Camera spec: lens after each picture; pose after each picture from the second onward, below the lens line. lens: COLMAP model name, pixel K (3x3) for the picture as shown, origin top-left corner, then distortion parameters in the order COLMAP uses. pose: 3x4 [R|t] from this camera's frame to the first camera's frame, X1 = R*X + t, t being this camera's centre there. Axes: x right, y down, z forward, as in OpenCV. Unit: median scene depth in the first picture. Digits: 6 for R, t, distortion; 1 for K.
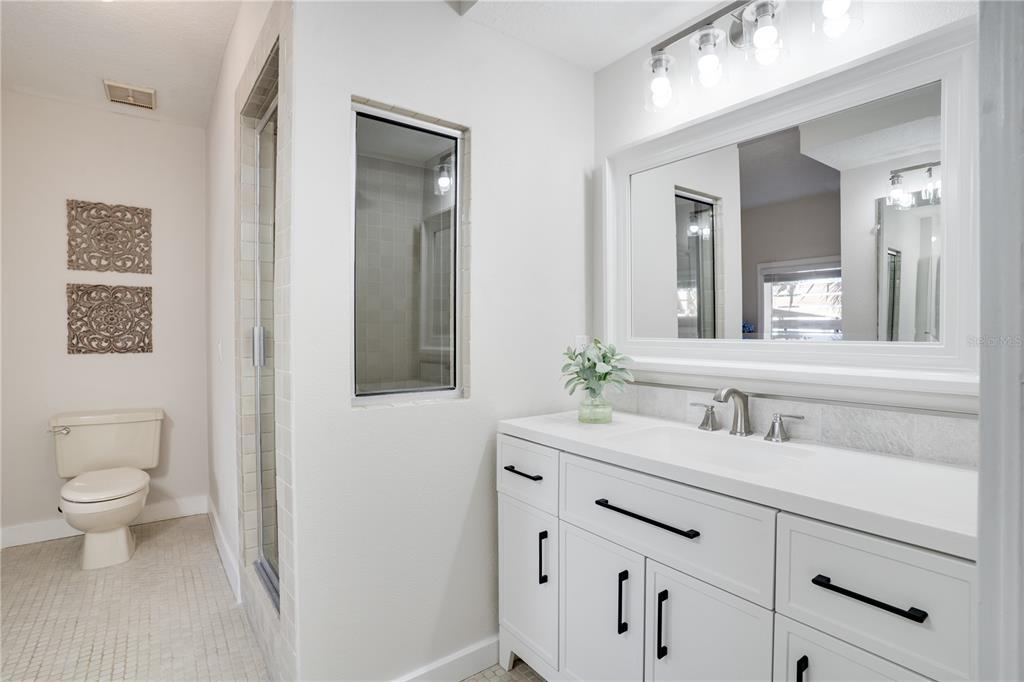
lens RADIAL K [[504.2, 0, 513.1], [0, 504.2, 340.2], [0, 0, 1]] dist [-0.032538, 0.004747]
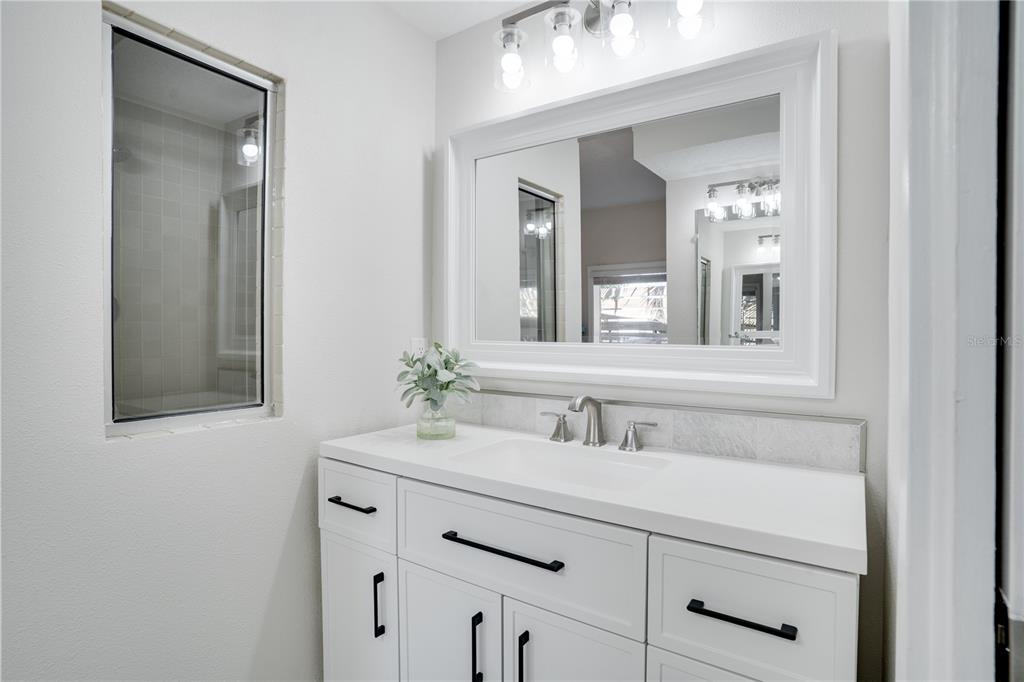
lens RADIAL K [[525.8, 0, 514.1], [0, 525.8, 340.4], [0, 0, 1]] dist [-0.049844, 0.002377]
pose [[0.945341, -0.001345, 0.326081, -0.007293], [0.001331, 0.999999, 0.000267, -0.007050], [-0.326081, 0.000182, 0.945342, 0.106112]]
